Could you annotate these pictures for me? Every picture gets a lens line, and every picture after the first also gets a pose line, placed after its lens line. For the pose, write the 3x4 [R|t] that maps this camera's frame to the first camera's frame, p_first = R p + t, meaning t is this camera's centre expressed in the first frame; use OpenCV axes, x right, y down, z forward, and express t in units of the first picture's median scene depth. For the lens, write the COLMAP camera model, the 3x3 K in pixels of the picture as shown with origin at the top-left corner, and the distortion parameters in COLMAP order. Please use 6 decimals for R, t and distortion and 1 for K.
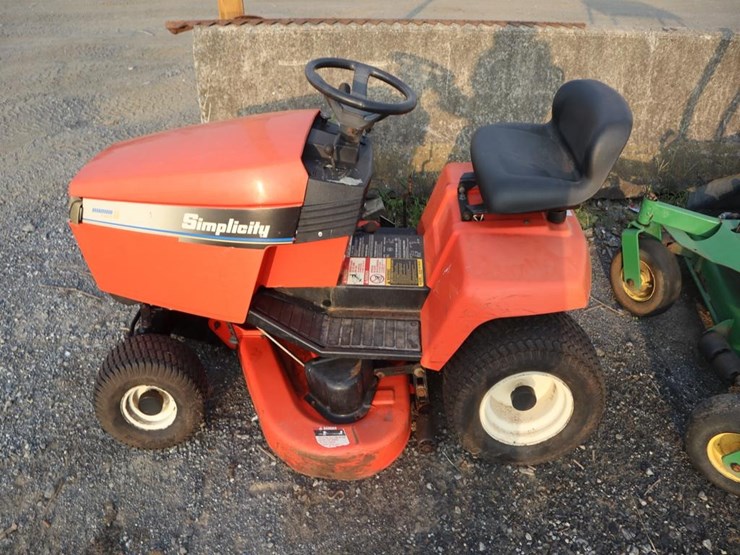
lens RADIAL K [[498.4, 0, 372.2], [0, 498.4, 254.5], [0, 0, 1]] dist [-0.123494, 0.064212]
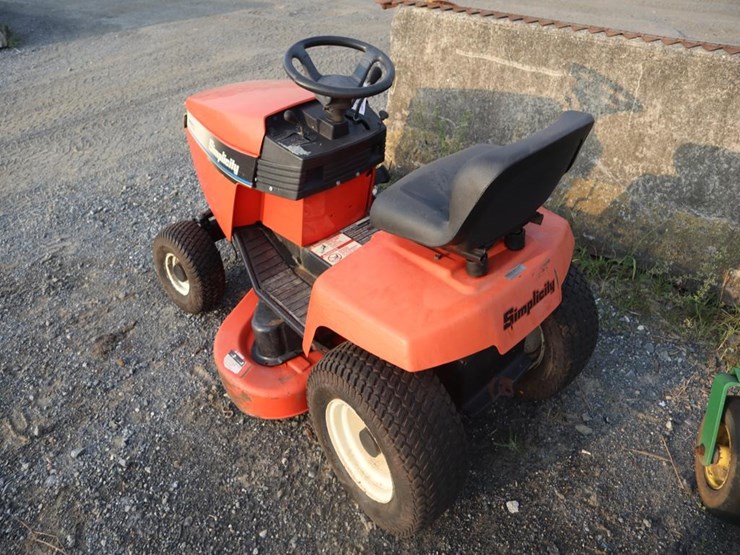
lens RADIAL K [[498.4, 0, 372.2], [0, 498.4, 254.5], [0, 0, 1]] dist [-0.123494, 0.064212]
pose [[0.692384, 0.401677, -0.599383, 0.532321], [-0.395594, 0.906057, 0.150220, -0.112181], [0.603415, 0.133103, 0.786240, 0.191045]]
